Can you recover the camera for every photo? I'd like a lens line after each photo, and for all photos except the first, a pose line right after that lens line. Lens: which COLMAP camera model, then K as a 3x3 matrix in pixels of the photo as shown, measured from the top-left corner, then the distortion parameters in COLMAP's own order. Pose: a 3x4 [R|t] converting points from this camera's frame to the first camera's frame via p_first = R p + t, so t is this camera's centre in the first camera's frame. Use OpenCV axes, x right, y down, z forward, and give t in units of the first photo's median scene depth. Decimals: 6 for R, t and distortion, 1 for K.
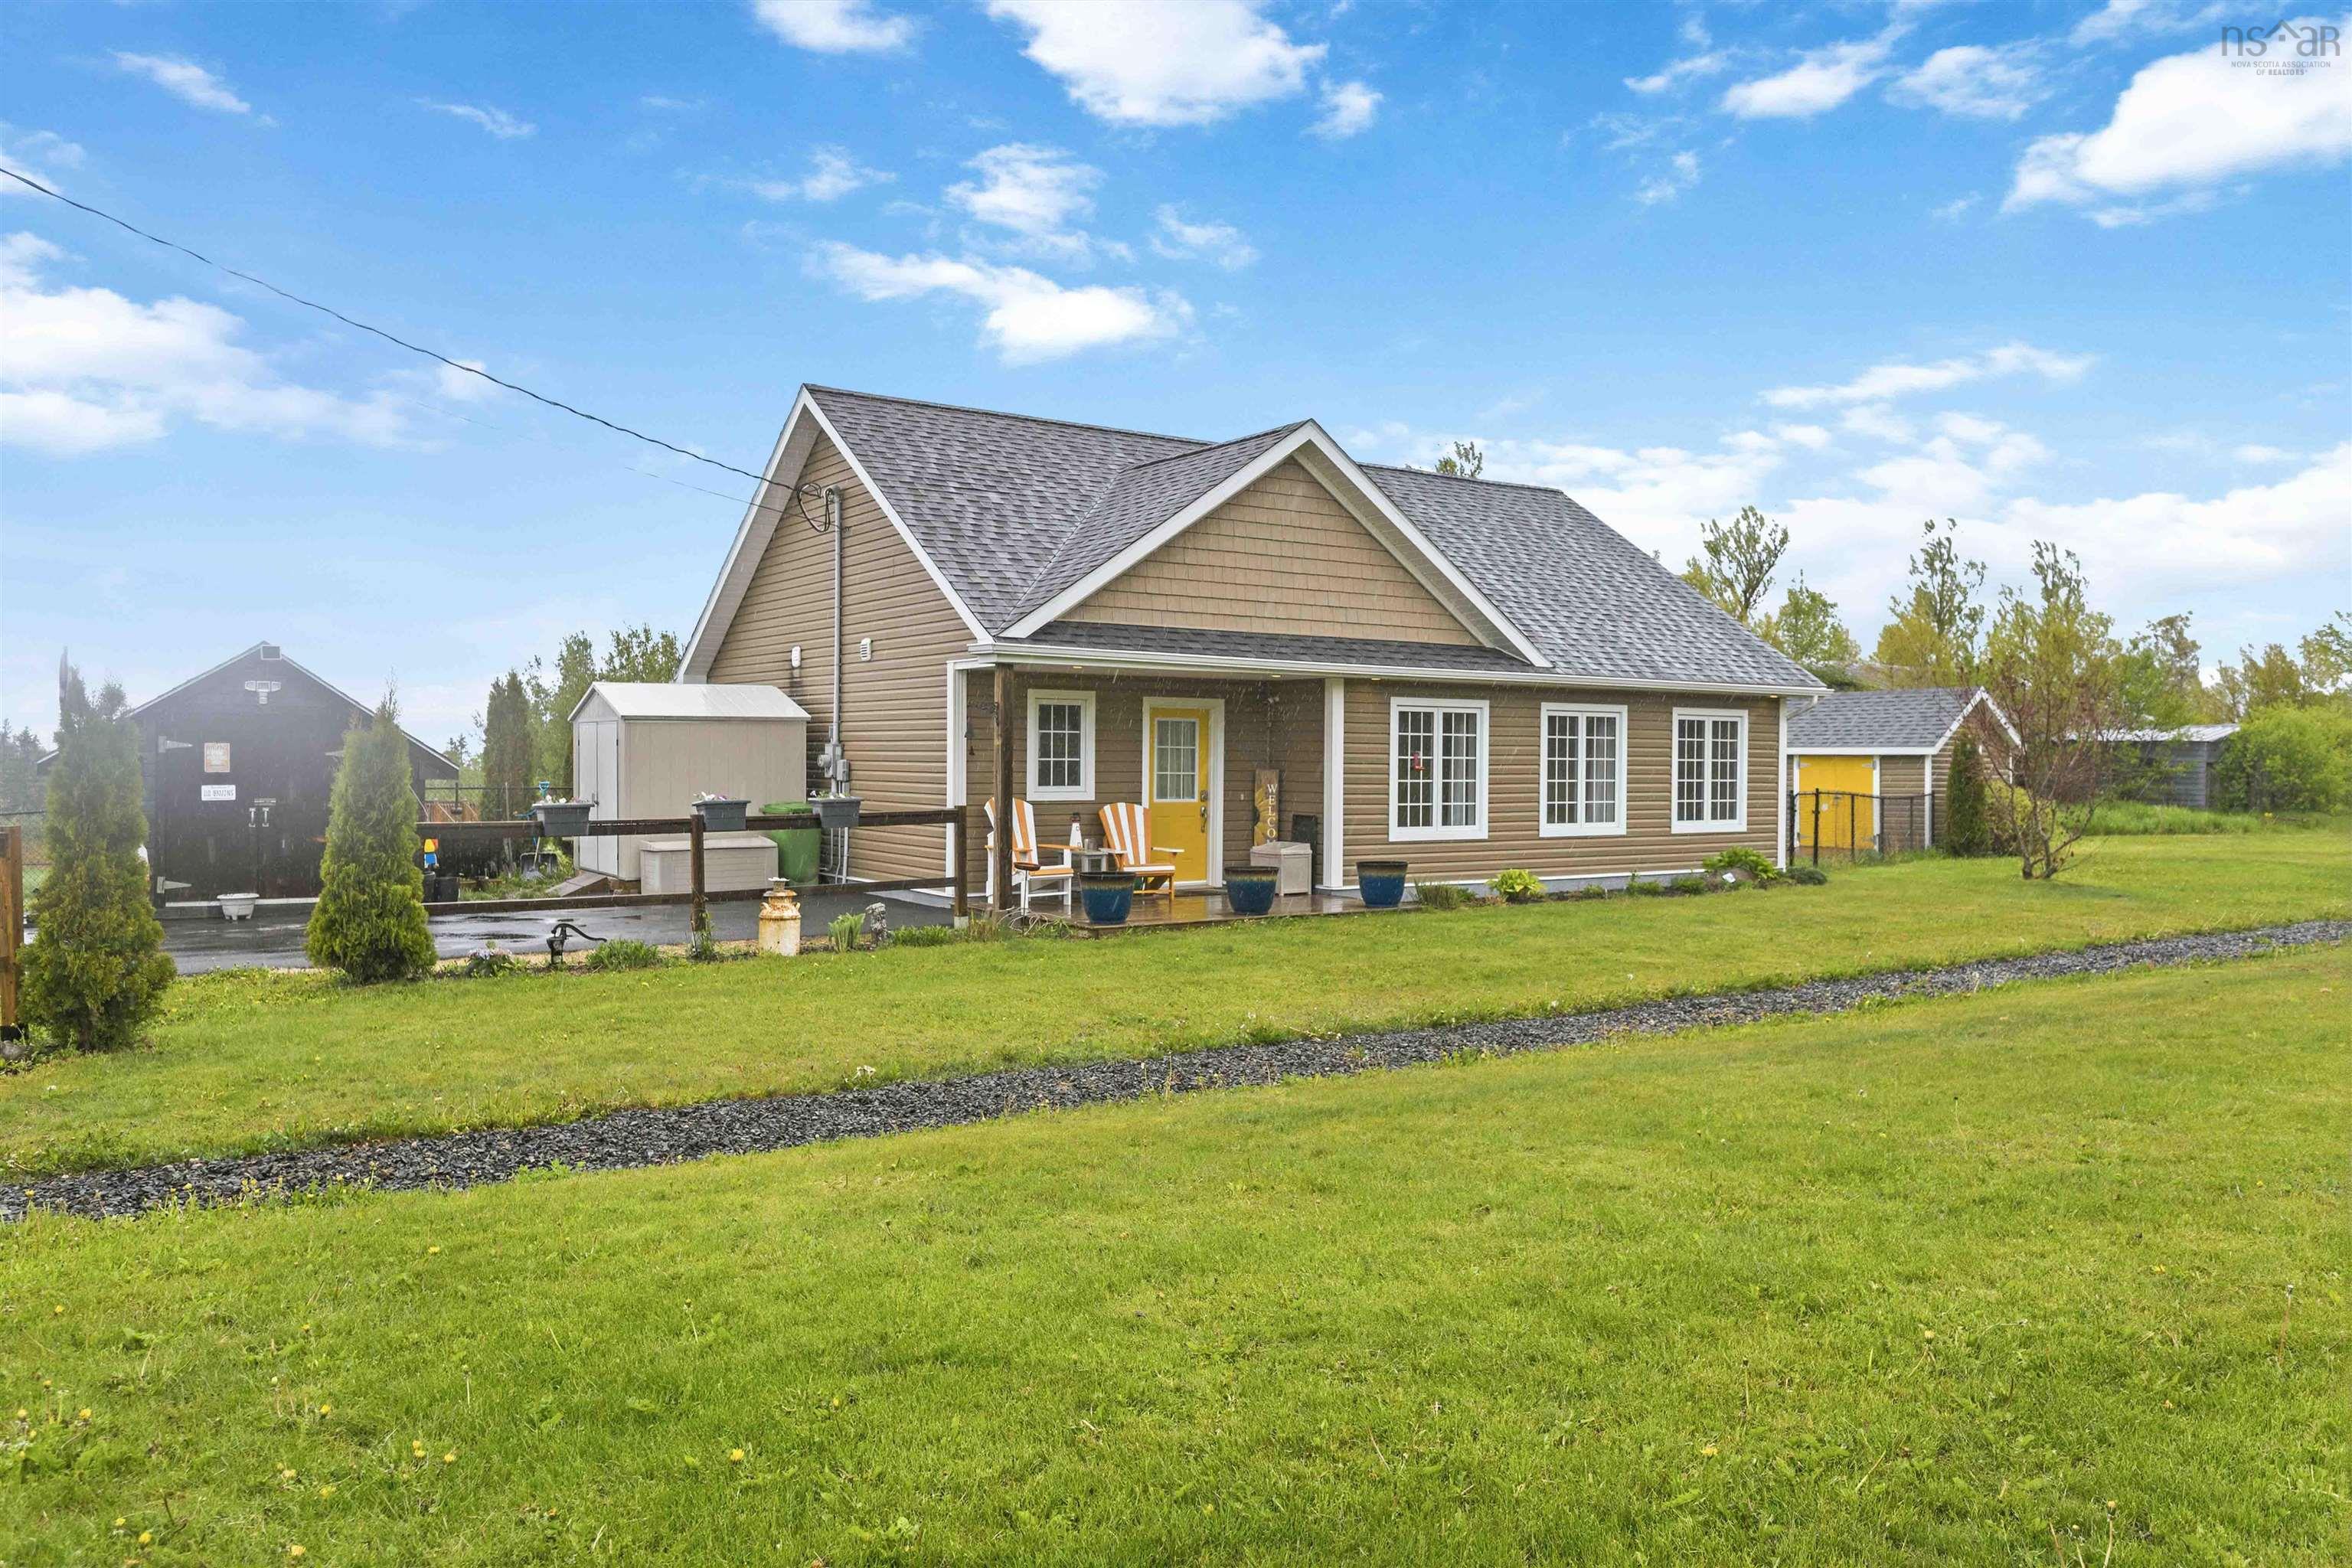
lens RADIAL K [[1648.6, 0, 1176.0], [0, 1648.6, 784.0], [0, 0, 1]] dist [-0.003980, 0.000501]
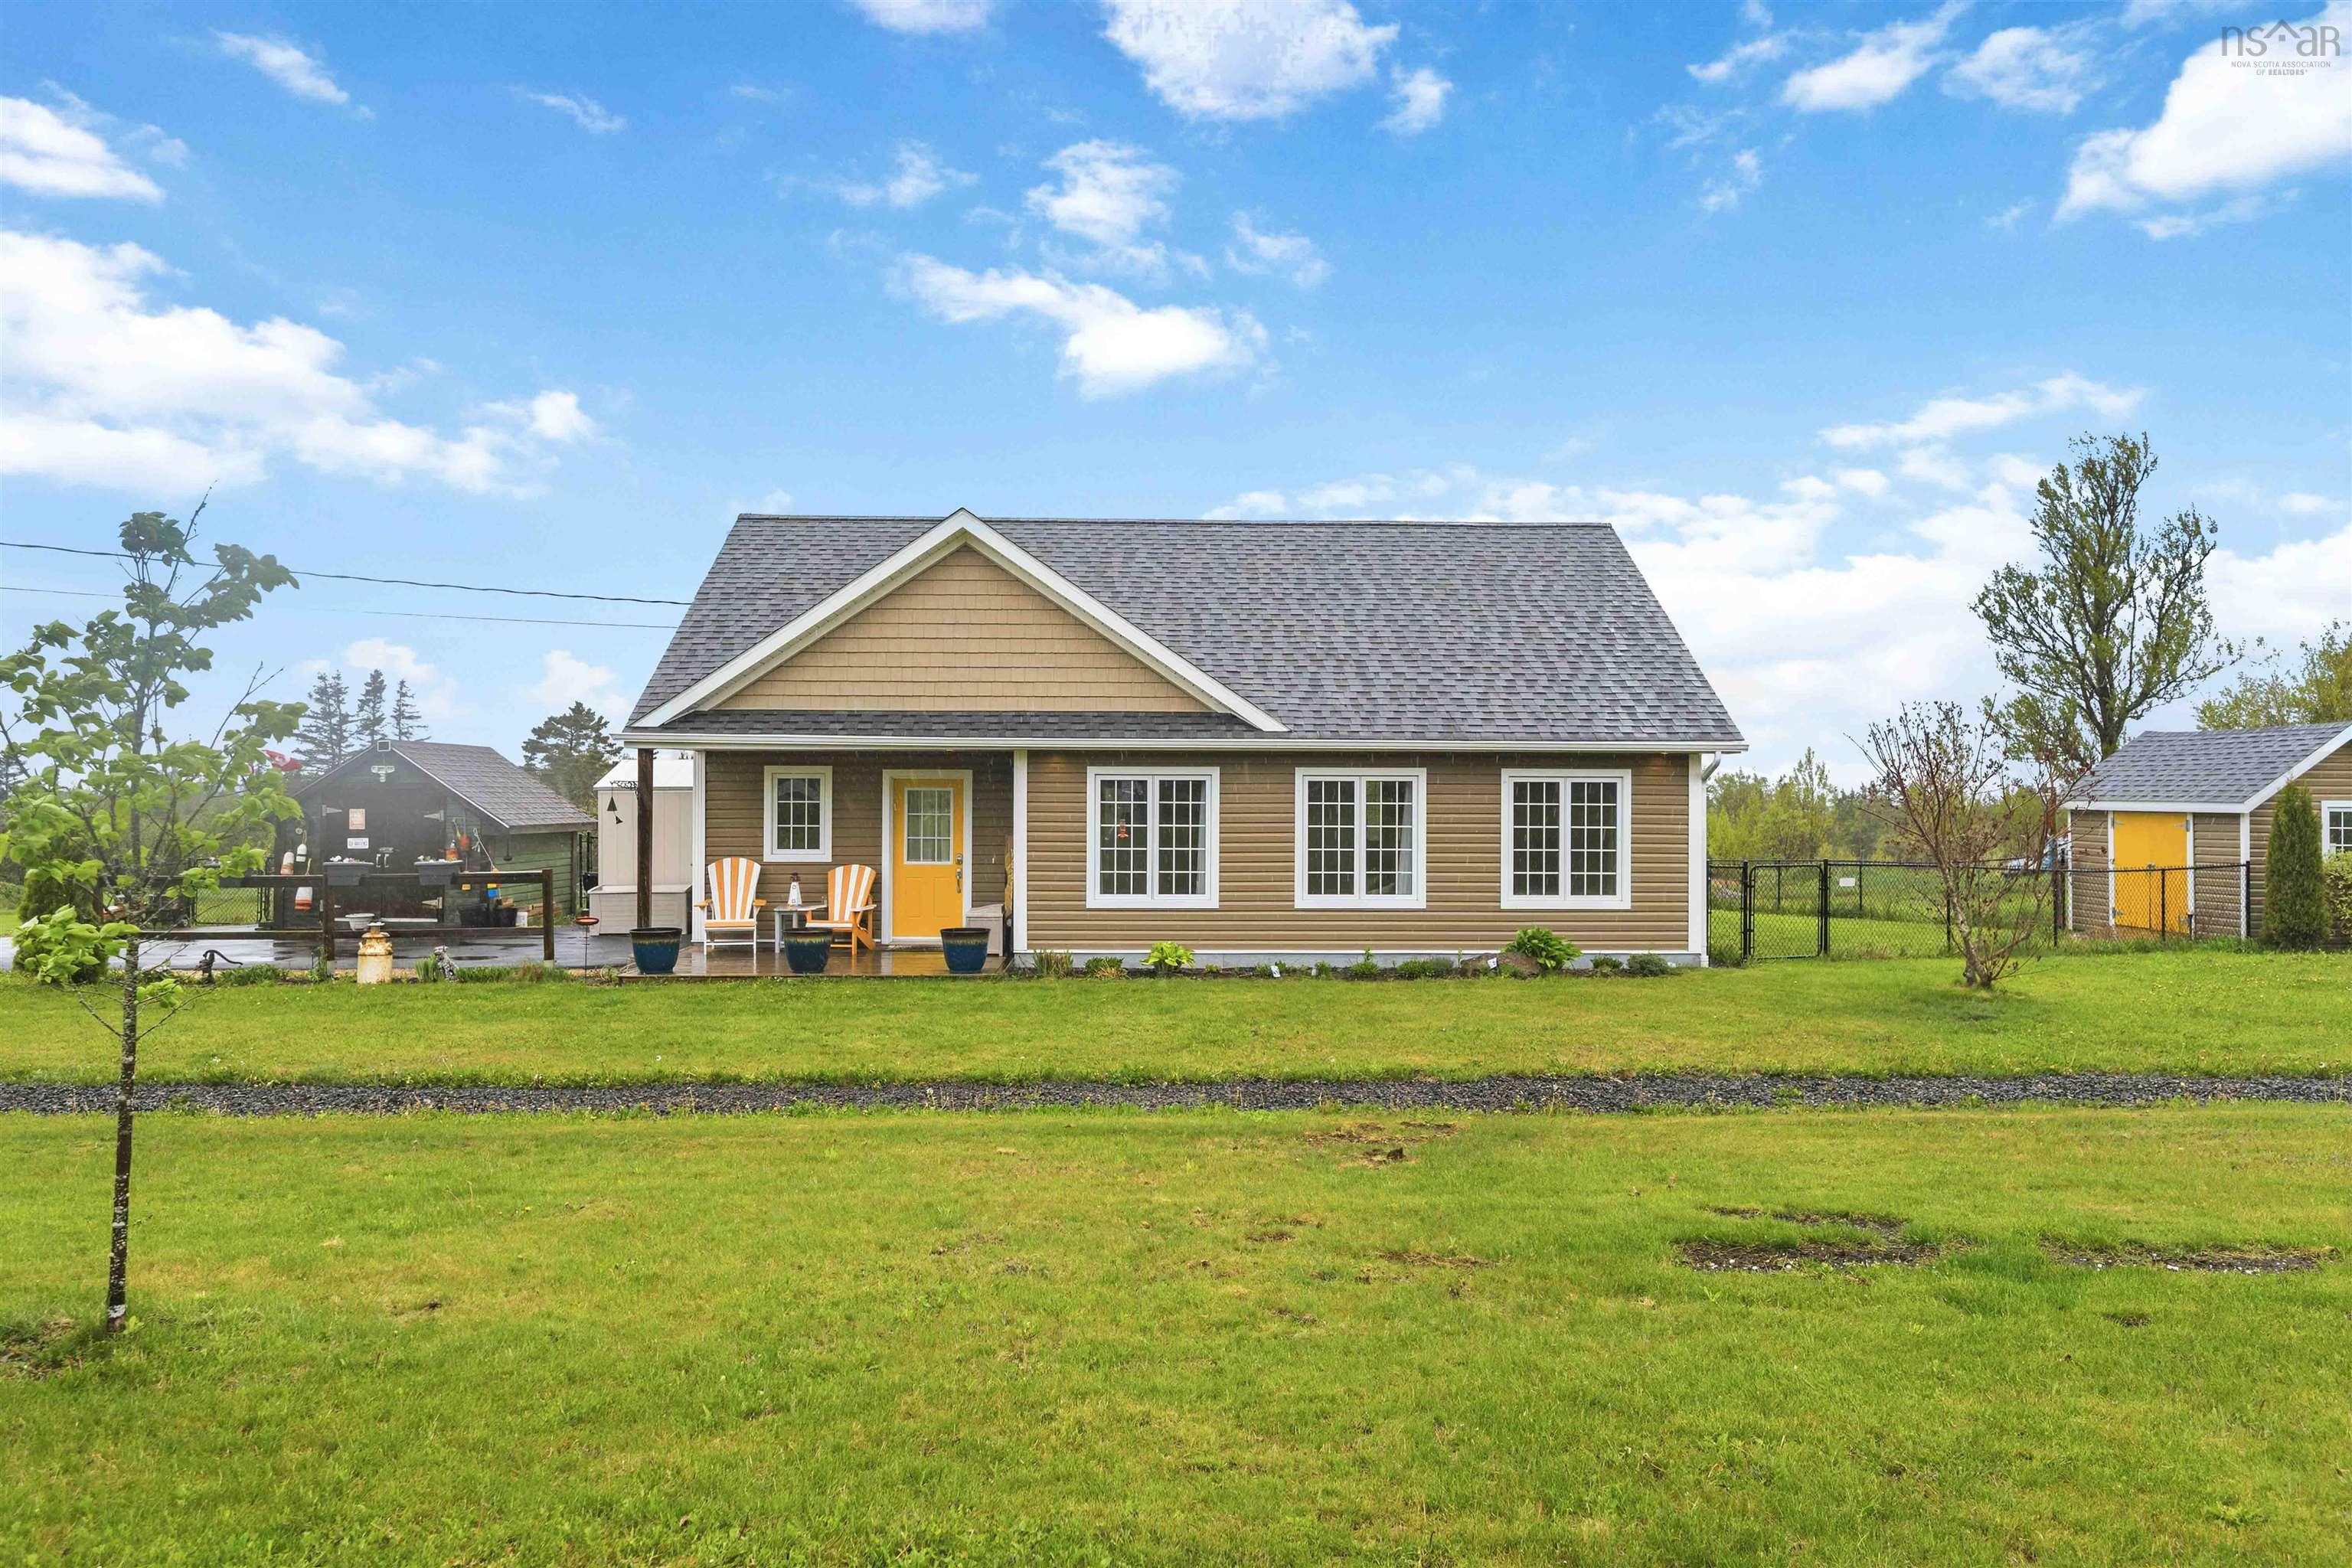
lens RADIAL K [[1499.5, 0, 1176.0], [0, 1499.5, 784.0], [0, 0, 1]] dist [-0.001758, -0.000069]
pose [[0.845161, -0.004222, -0.534495, 0.664351], [-0.006177, 0.999825, -0.017665, -0.025609], [0.534476, 0.018231, 0.844987, 0.241269]]
